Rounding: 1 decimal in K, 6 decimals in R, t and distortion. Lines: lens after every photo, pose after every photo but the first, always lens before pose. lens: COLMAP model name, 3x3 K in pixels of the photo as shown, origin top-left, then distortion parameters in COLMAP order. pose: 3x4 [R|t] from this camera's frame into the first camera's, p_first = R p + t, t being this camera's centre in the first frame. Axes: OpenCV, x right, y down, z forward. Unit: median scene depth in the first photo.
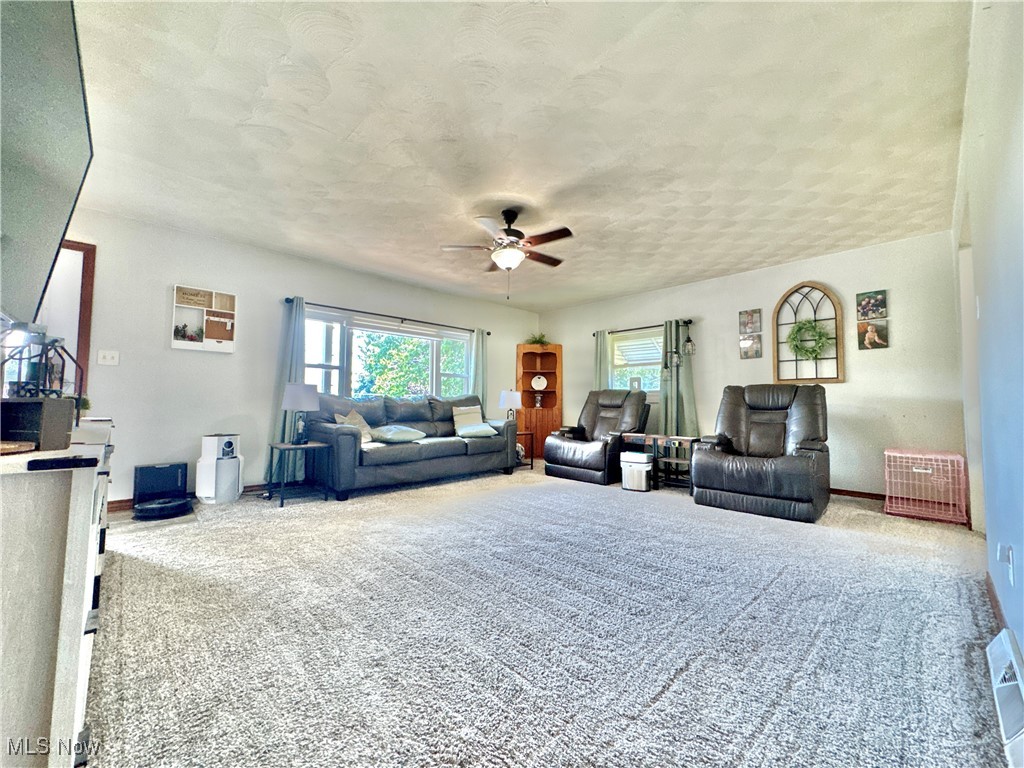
lens RADIAL K [[408.4, 0, 510.8], [0, 408.4, 383.7], [0, 0, 1]] dist [-0.001011, 0.000148]
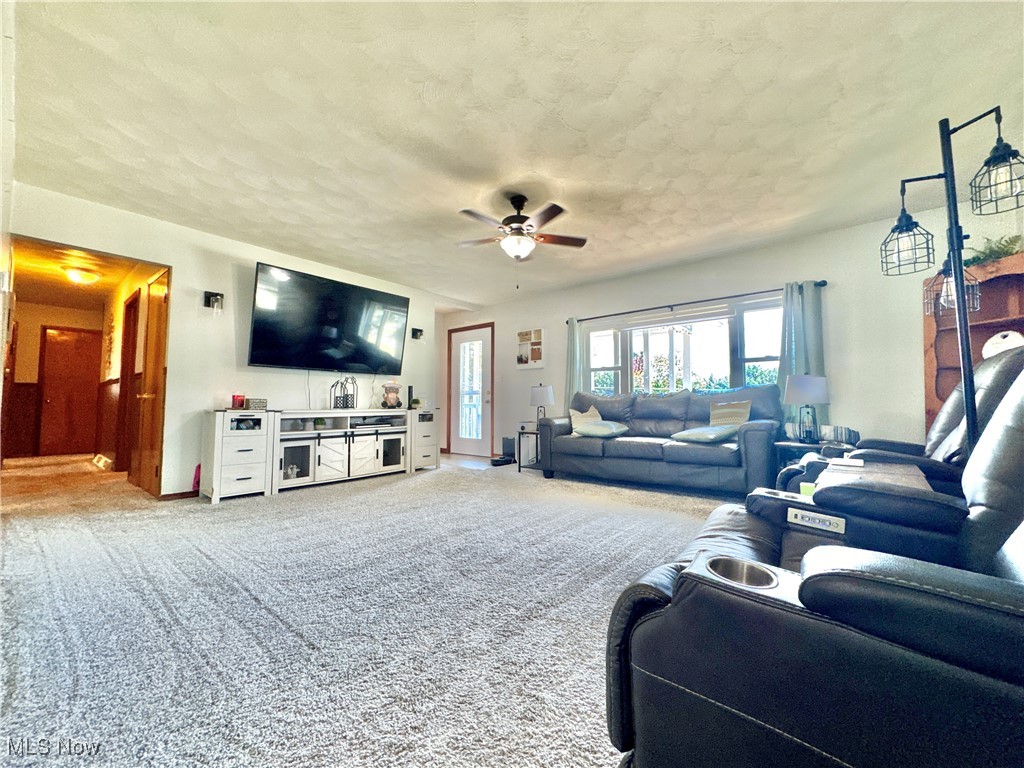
lens RADIAL K [[408.4, 0, 510.8], [0, 408.4, 383.7], [0, 0, 1]] dist [-0.001011, 0.000148]
pose [[0.116525, -0.061033, -0.991311, 0.792962], [0.053945, 0.997026, -0.055044, 0.059004], [0.991722, -0.047062, 0.119470, 0.727882]]
